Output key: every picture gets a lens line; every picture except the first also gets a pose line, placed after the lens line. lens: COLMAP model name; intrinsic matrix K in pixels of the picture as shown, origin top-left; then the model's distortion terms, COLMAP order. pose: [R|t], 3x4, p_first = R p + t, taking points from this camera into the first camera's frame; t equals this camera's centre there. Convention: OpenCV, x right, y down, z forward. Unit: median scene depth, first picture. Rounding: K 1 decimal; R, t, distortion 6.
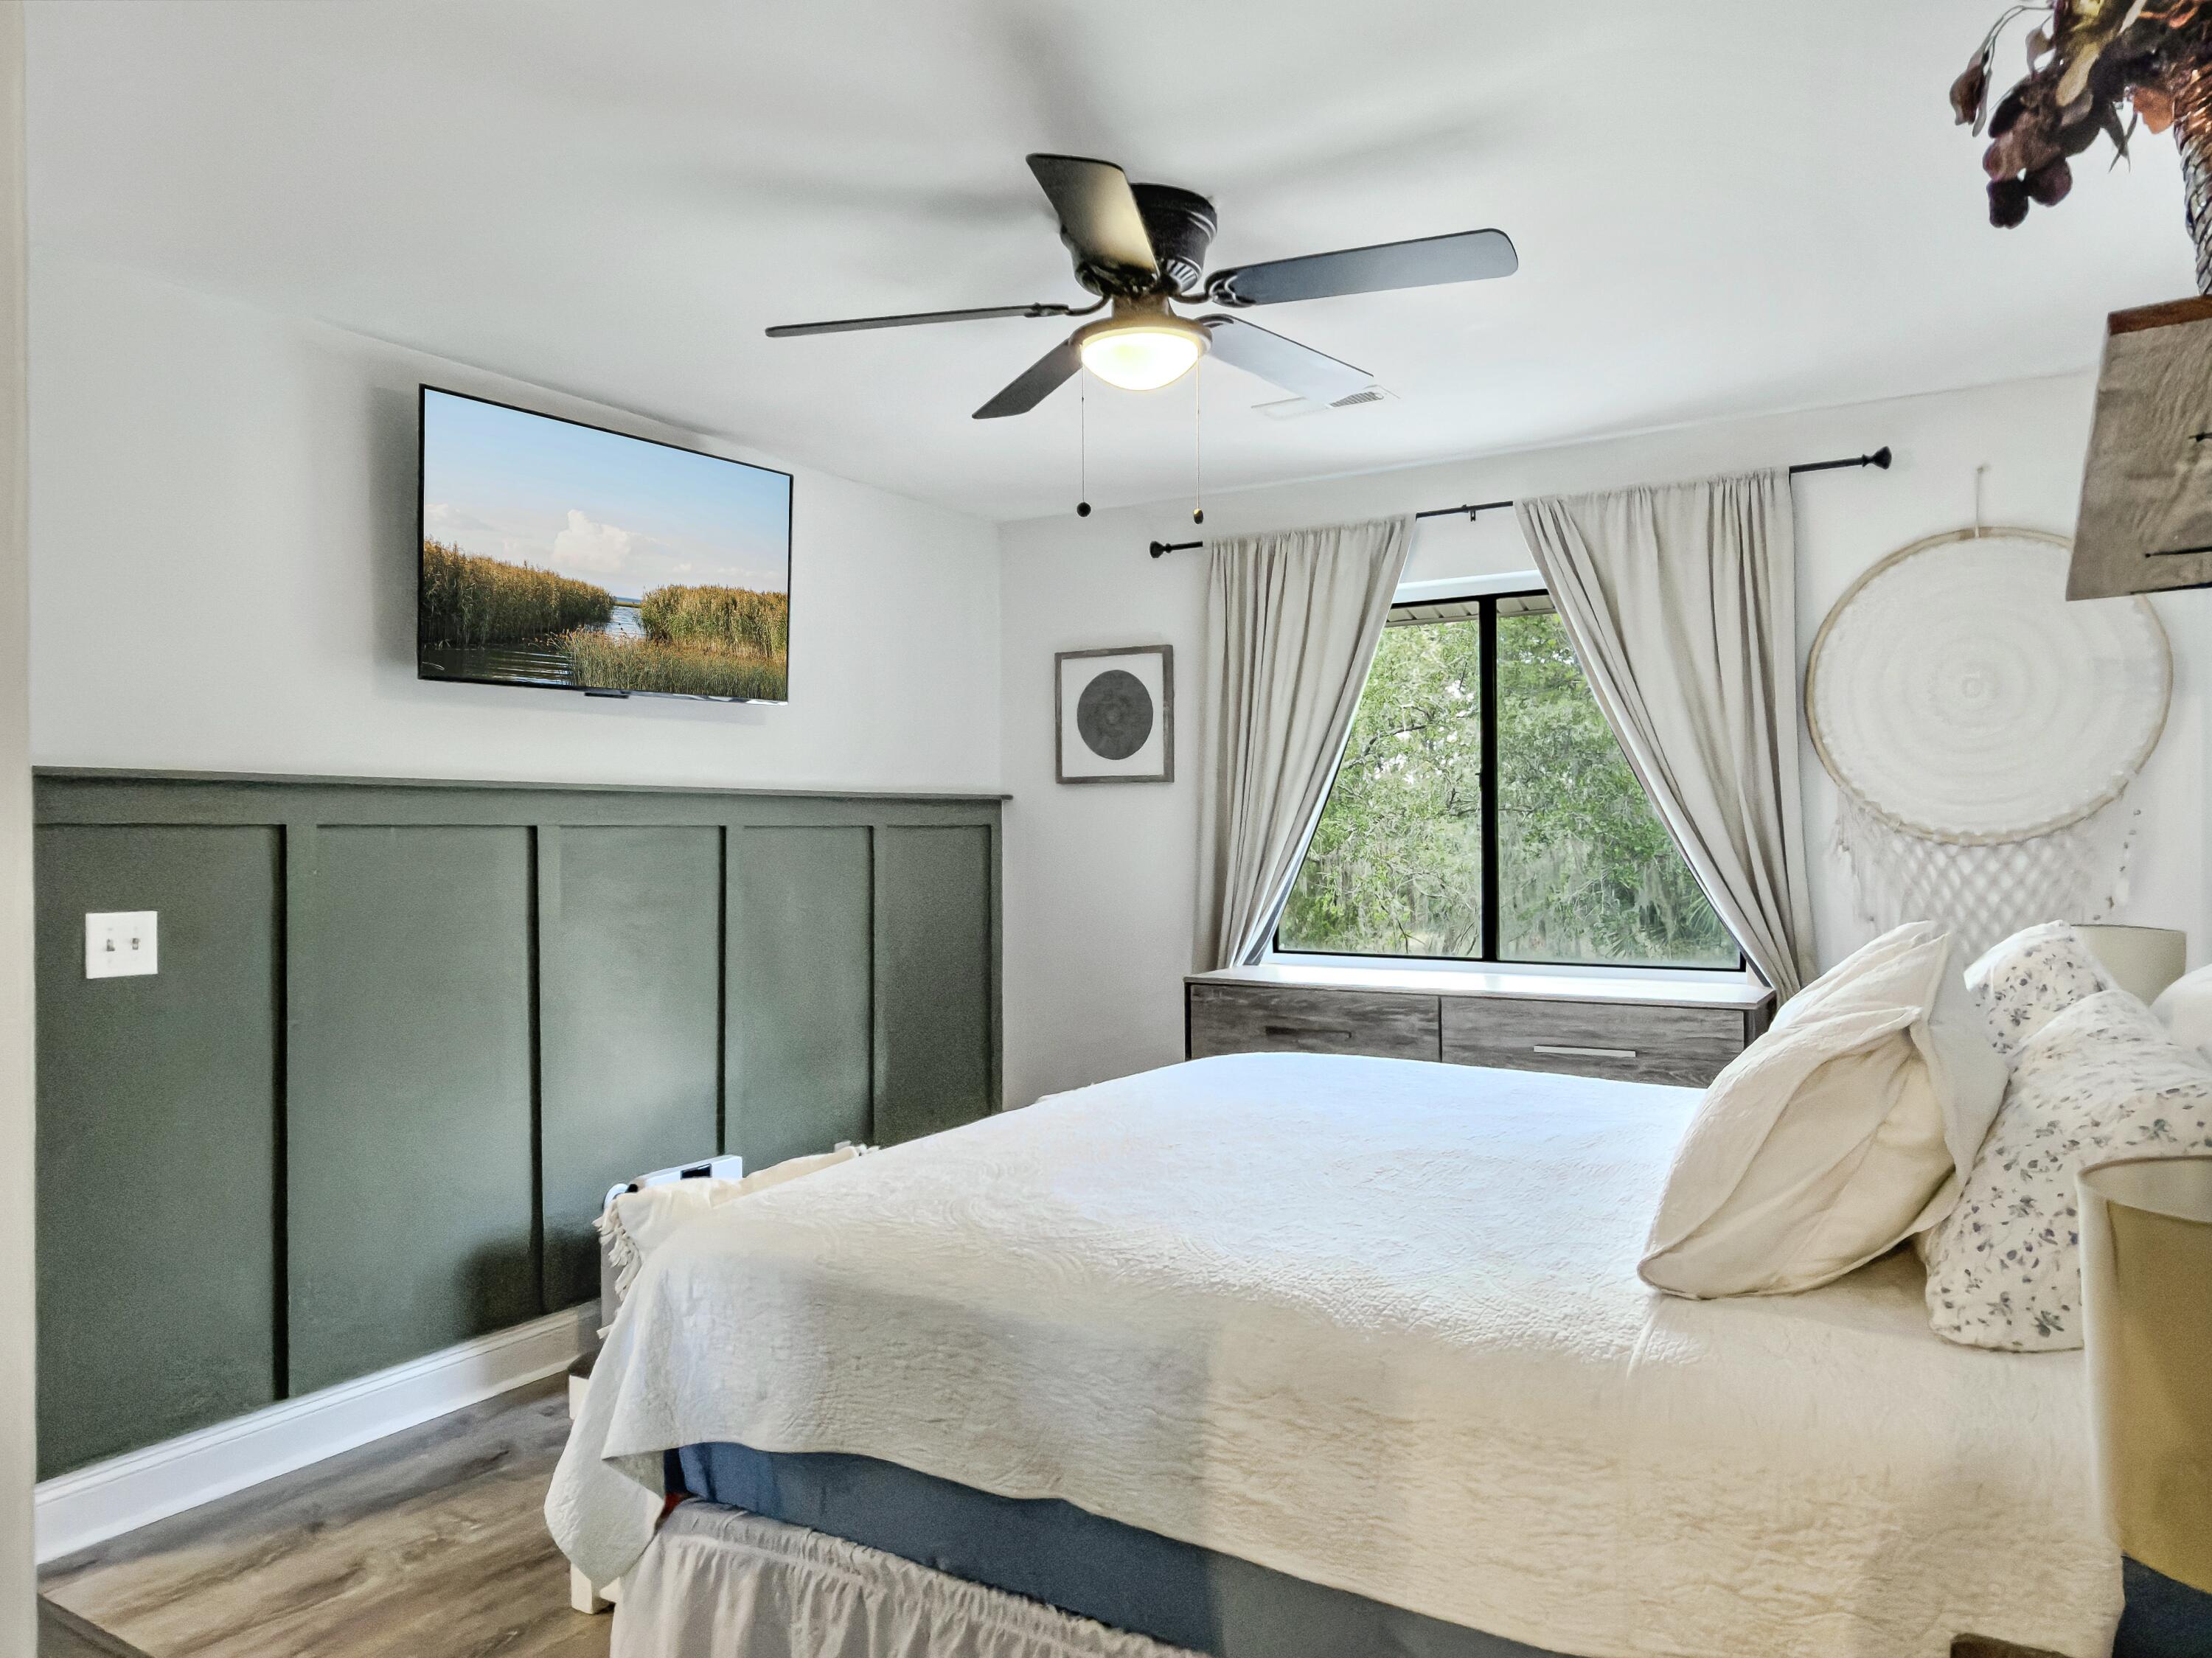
lens RADIAL K [[1515.3, 0, 1106.0], [0, 1515.3, 829.0], [0, 0, 1]] dist [-0.046176, 0.000876]
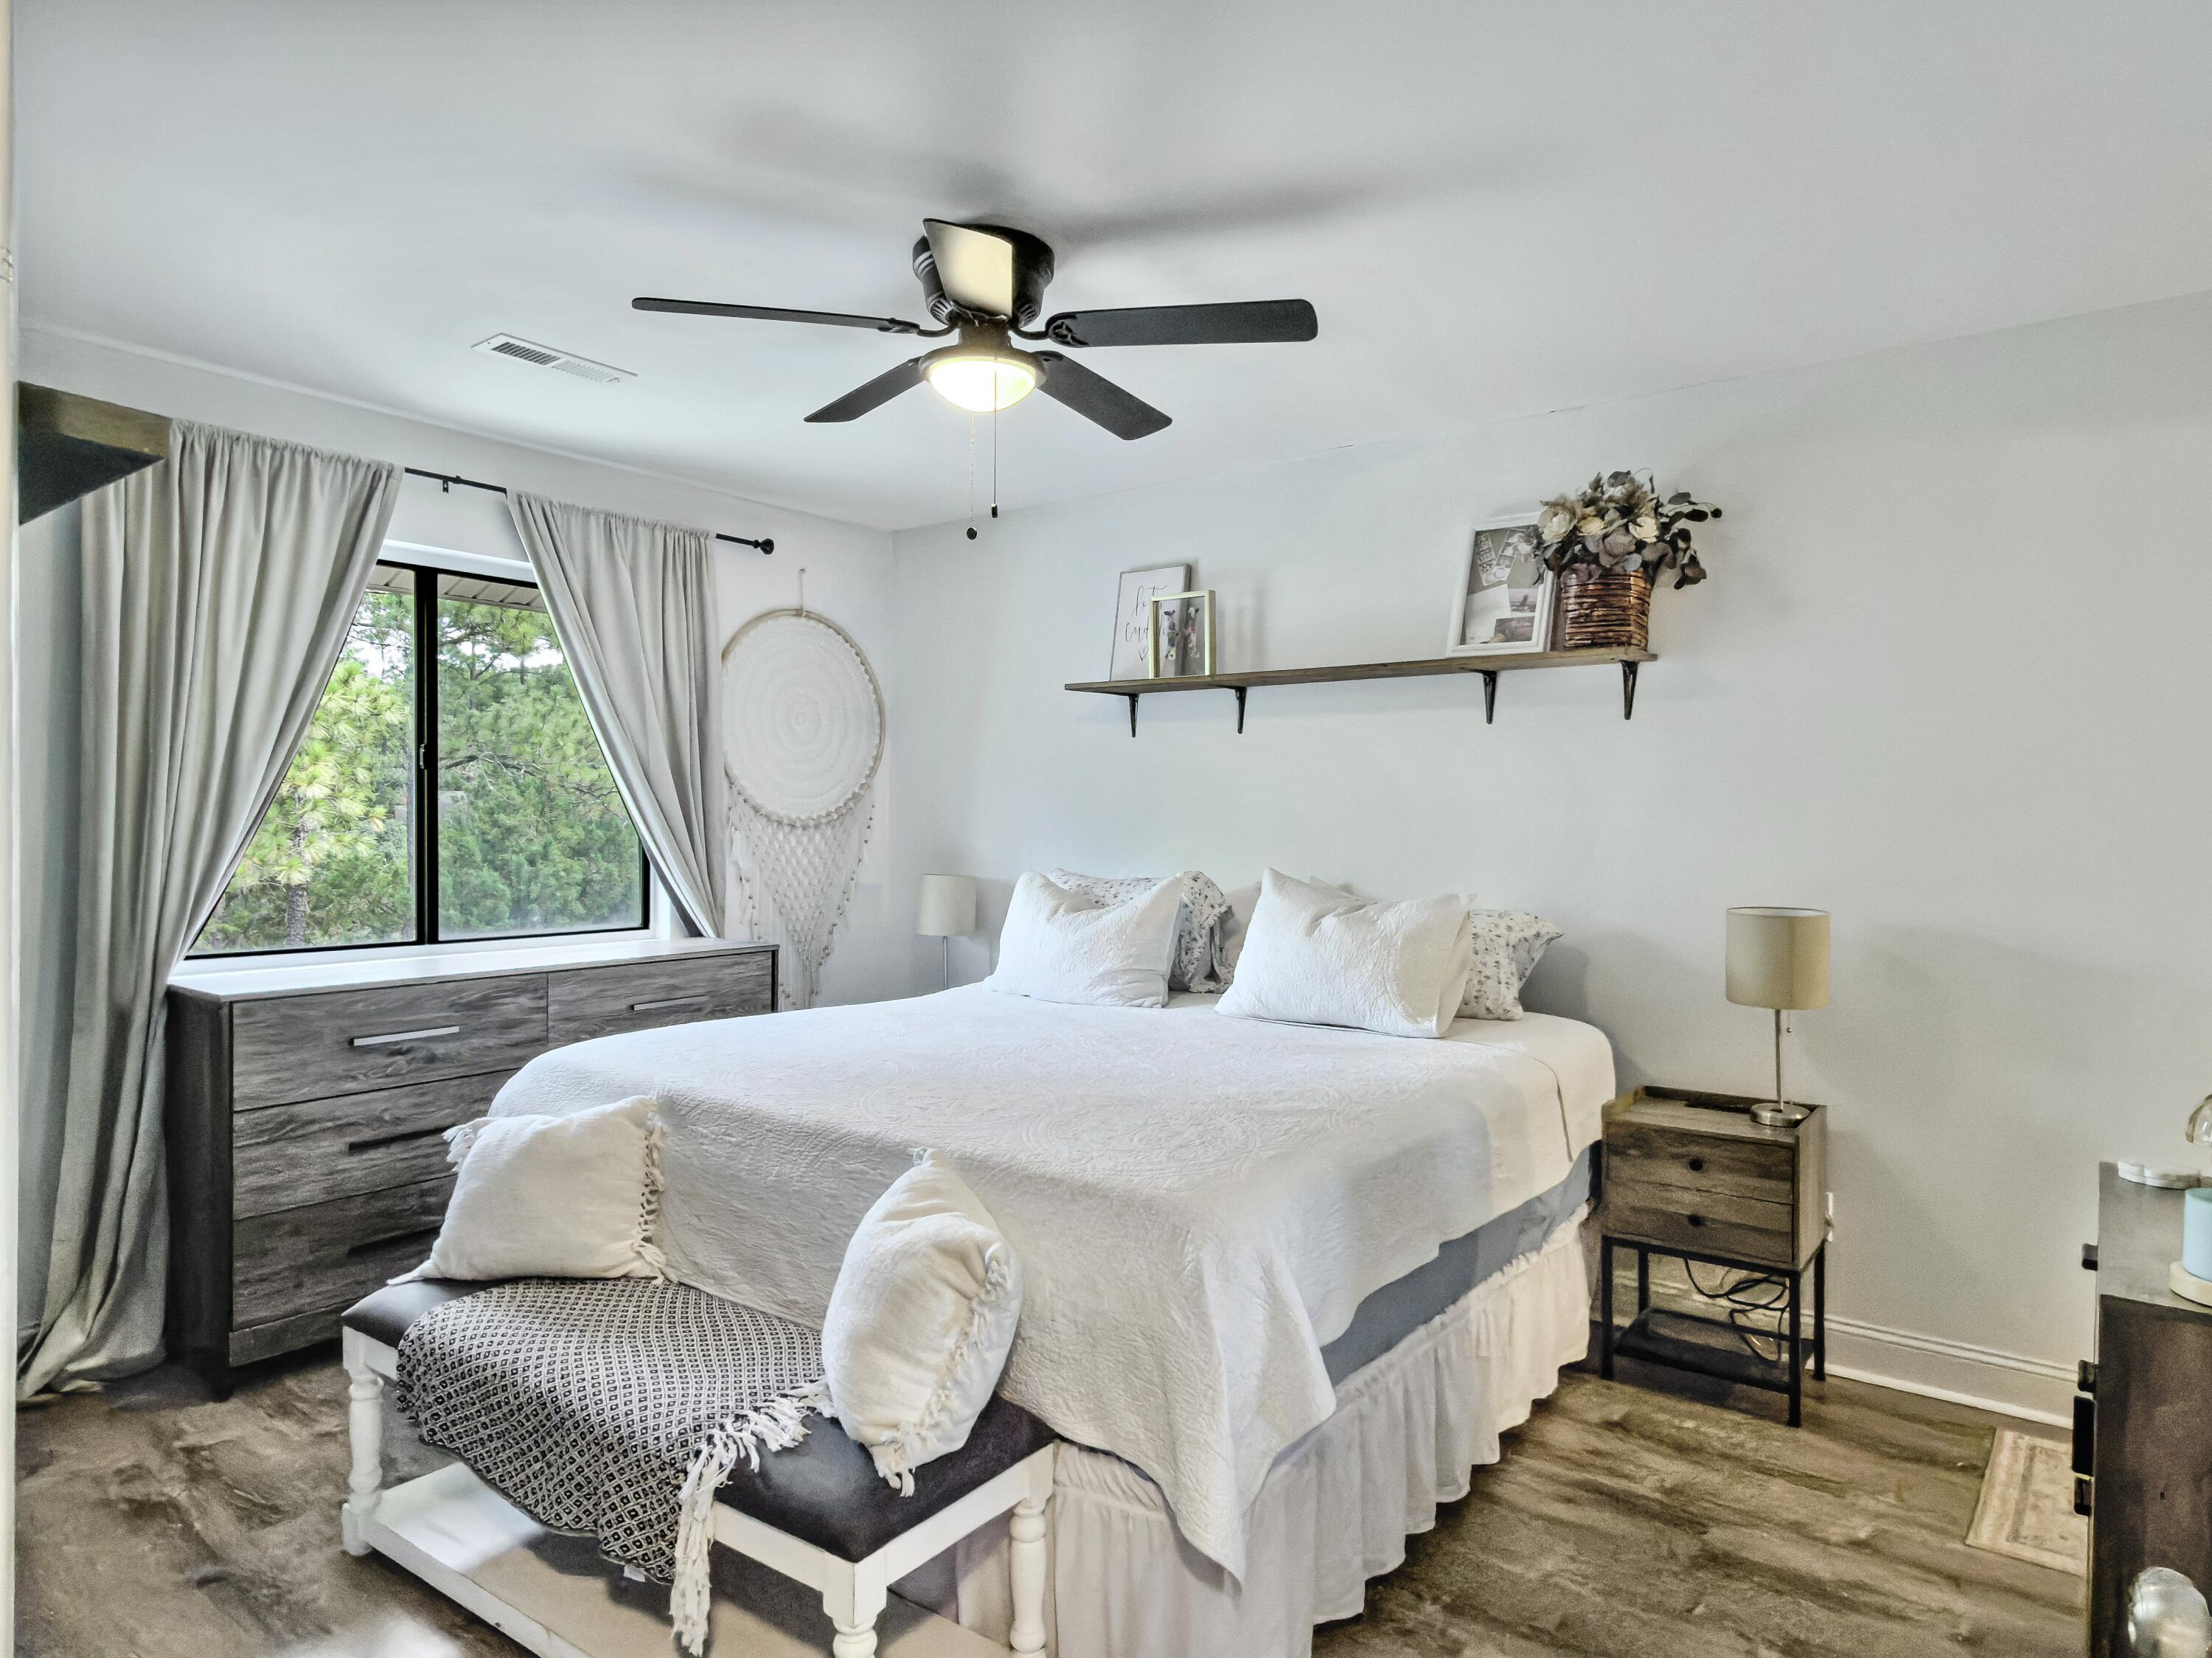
lens RADIAL K [[1326.1, 0, 1106.0], [0, 1326.1, 829.0], [0, 0, 1]] dist [0.025512, -0.000469]
pose [[0.074149, 0.000023, 0.997247, -0.641196], [-0.013654, 0.999906, 0.000992, 0.007403], [-0.997154, -0.013690, 0.074142, 0.554878]]
